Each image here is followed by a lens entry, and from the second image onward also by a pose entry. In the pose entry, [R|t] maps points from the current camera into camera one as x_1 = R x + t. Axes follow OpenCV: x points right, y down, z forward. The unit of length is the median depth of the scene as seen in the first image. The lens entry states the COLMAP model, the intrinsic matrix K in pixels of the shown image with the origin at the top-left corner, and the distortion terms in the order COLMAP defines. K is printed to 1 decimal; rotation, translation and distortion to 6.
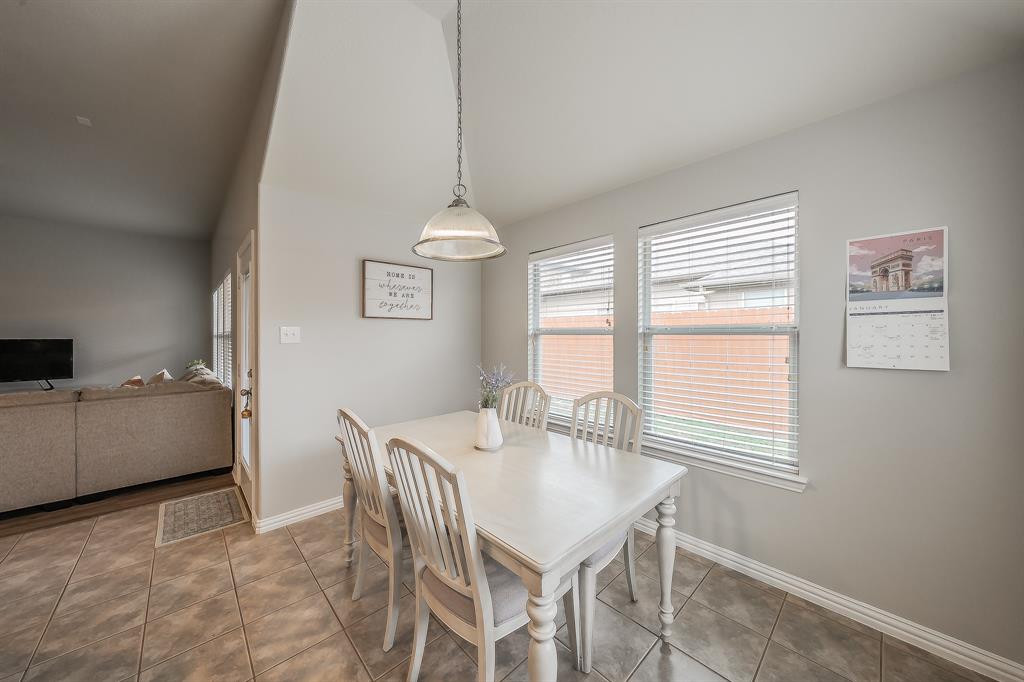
lens RADIAL K [[346.4, 0, 496.8], [0, 346.4, 330.5], [0, 0, 1]] dist [0.003497, 0.000641]
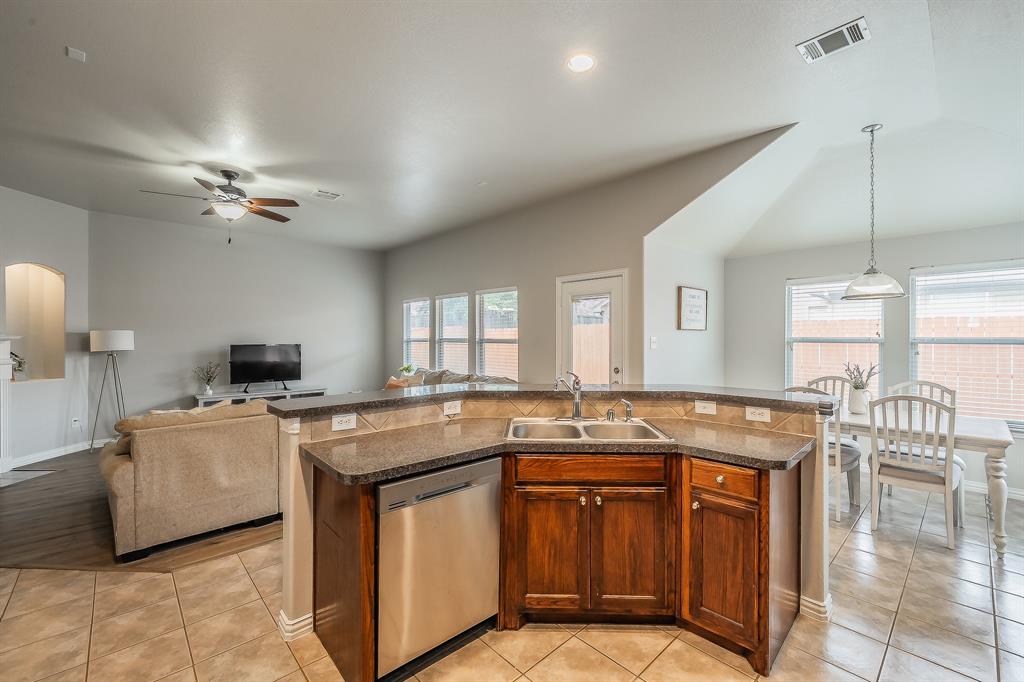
lens RADIAL K [[419.4, 0, 505.2], [0, 419.4, 332.0], [0, 0, 1]] dist [-0.000400, 0.000109]
pose [[0.999980, 0.004324, -0.004582, -1.046375], [-0.004345, 0.999980, -0.004613, -0.015380], [0.004562, 0.004633, 0.999979, -0.623738]]
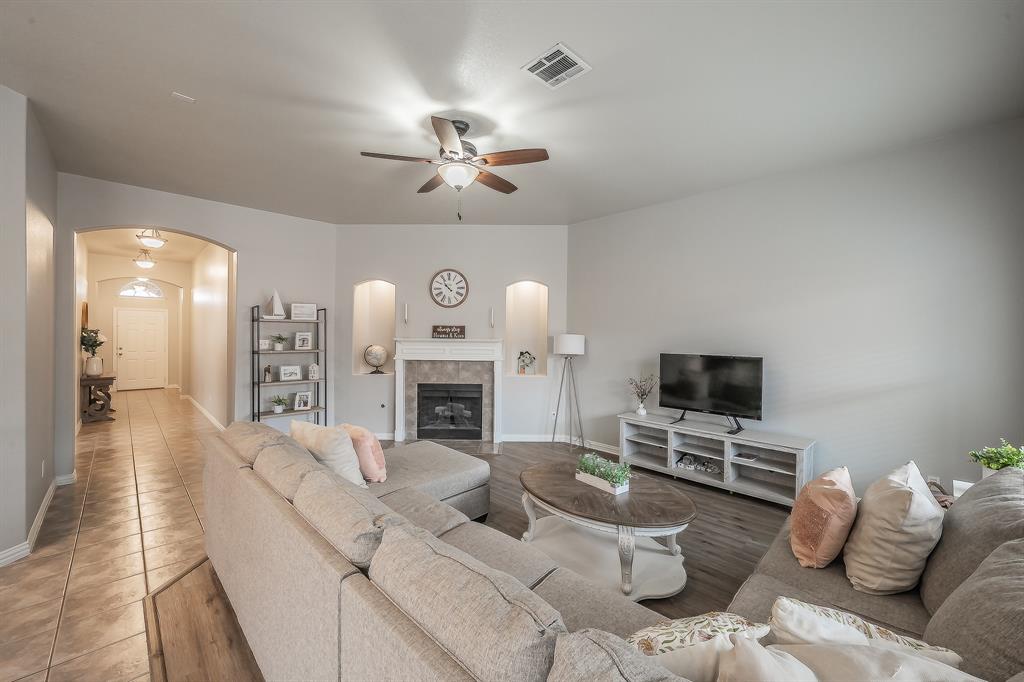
lens RADIAL K [[400.6, 0, 517.1], [0, 400.6, 338.1], [0, 0, 1]] dist [0.001087, 0.000405]
pose [[0.028598, 0.012763, -0.999509, -0.949103], [-0.006044, 0.999902, 0.012595, -0.028271], [0.999573, 0.005681, 0.028673, 0.987883]]
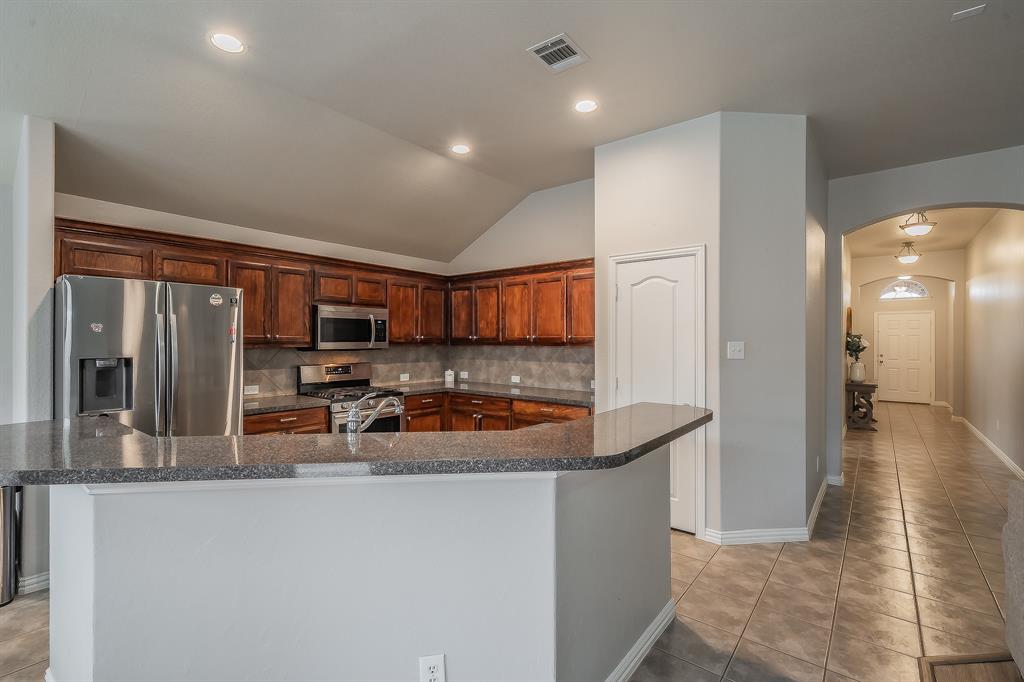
lens RADIAL K [[466.6, 0, 503.1], [0, 466.6, 340.9], [0, 0, 1]] dist [0.008396, 0.001138]
pose [[-0.989868, 0.006554, -0.141842, -0.997406], [0.006316, 0.999978, 0.002129, -0.009324], [0.141853, 0.001211, -0.989887, 0.928489]]
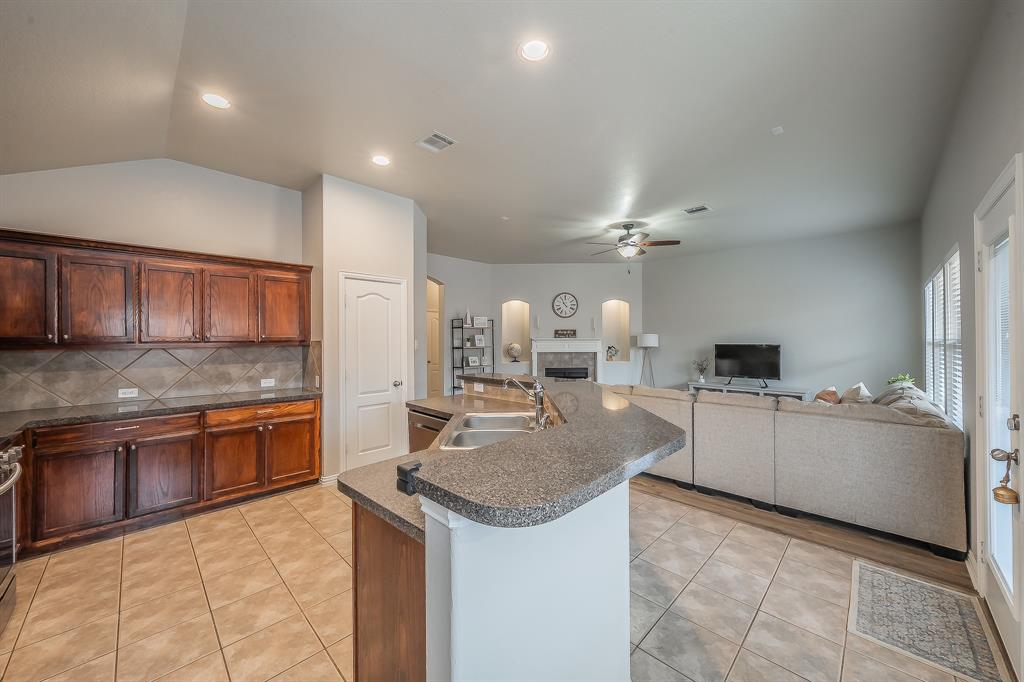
lens RADIAL K [[361.6, 0, 522.4], [0, 361.6, 337.1], [0, 0, 1]] dist [-0.002765, 0.000087]
pose [[0.049699, 0.001401, -0.998763, -0.195317], [0.006916, 0.999975, 0.001747, -0.012790], [0.998740, -0.006994, 0.049688, 0.217267]]
